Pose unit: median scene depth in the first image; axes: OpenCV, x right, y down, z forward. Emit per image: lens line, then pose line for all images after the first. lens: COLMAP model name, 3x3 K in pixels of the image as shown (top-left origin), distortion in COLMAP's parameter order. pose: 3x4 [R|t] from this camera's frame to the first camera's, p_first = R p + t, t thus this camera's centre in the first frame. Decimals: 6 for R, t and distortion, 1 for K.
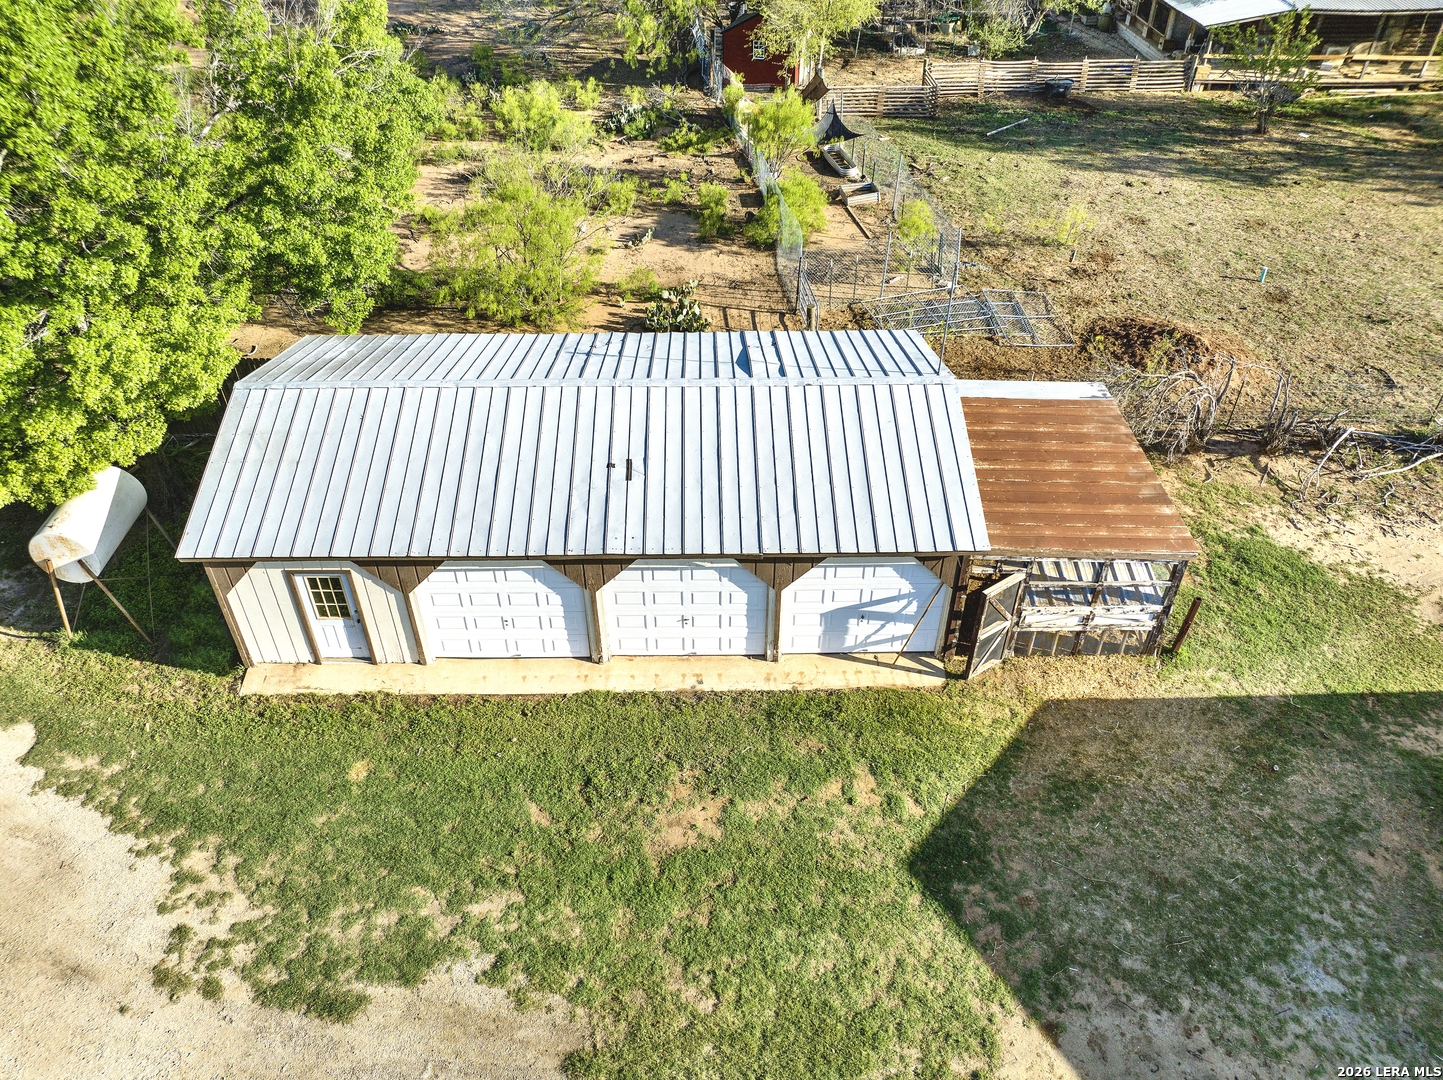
lens RADIAL K [[1038.7, 0, 705.0], [0, 1038.7, 536.6], [0, 0, 1]] dist [-0.018260, -0.002480]
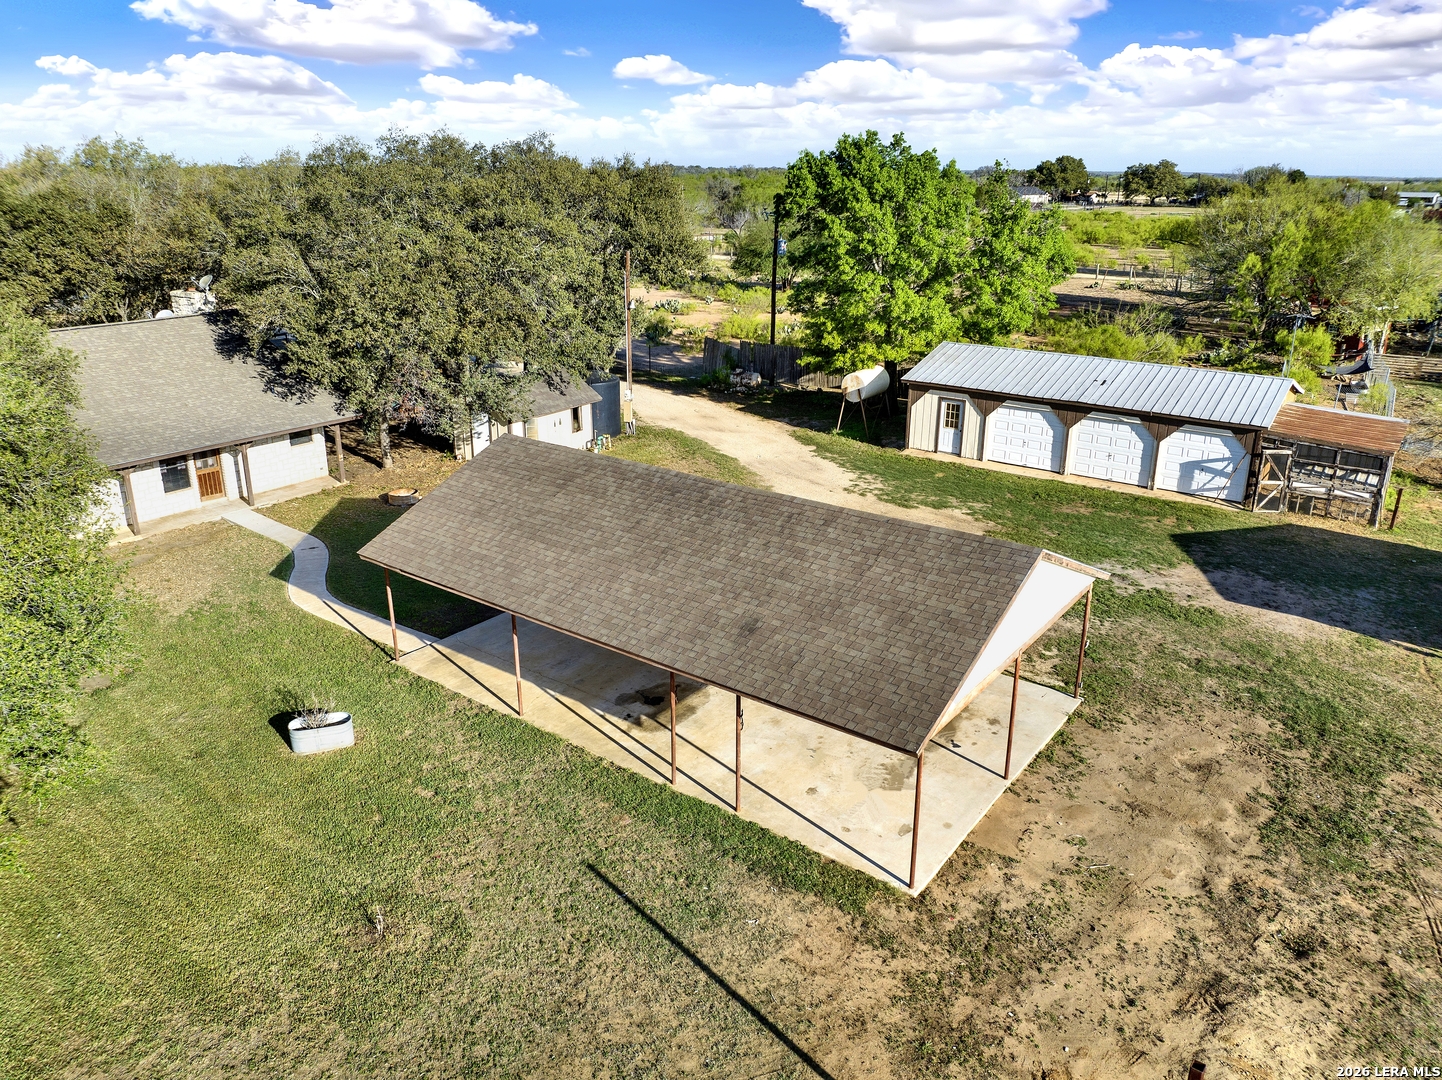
lens RADIAL K [[1027.7, 0, 694.0], [0, 1027.7, 515.0], [0, 0, 1]] dist [-0.052333, 0.021974]
pose [[0.781910, 0.204594, -0.588862, 0.571004], [-0.402491, 0.887023, -0.226254, 1.012497], [0.476044, 0.413922, 0.775919, -0.934971]]
